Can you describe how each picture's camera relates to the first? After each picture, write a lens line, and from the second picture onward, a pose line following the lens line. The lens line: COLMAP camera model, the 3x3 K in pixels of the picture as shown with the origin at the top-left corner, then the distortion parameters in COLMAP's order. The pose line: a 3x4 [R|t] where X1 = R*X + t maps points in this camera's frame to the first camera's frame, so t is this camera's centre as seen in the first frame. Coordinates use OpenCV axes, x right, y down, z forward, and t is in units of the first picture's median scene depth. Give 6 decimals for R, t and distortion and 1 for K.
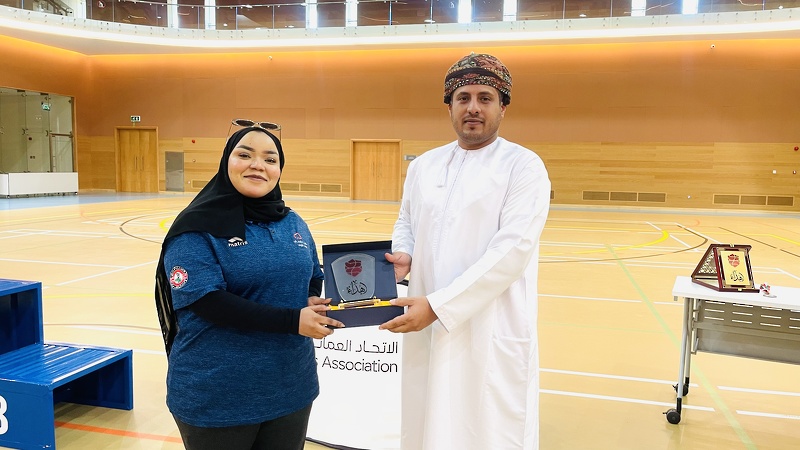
lens RADIAL K [[606.5, 0, 408.8], [0, 606.5, 222.4], [0, 0, 1]] dist [0.006948, 0.001805]
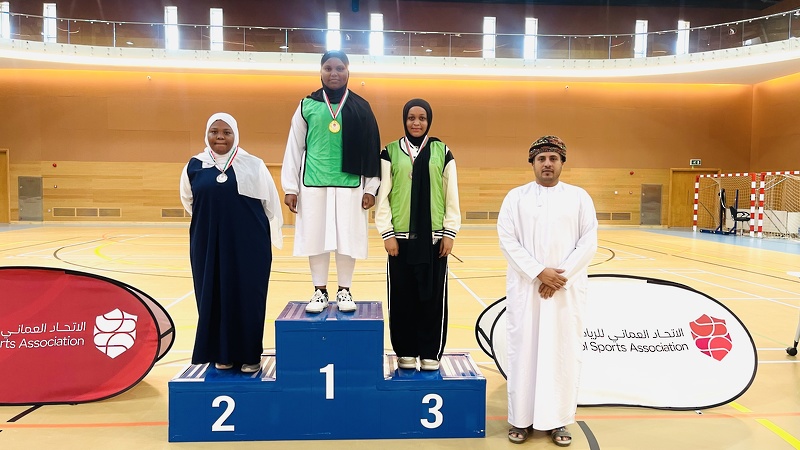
lens RADIAL K [[590.1, 0, 400.0], [0, 590.1, 225.0], [0, 0, 1]] dist [0.009653, 0.001765]
pose [[0.955615, -0.025171, 0.293542, -0.123441], [0.035931, 0.998863, -0.031321, 0.002218], [-0.292420, 0.040478, 0.955433, 0.005625]]
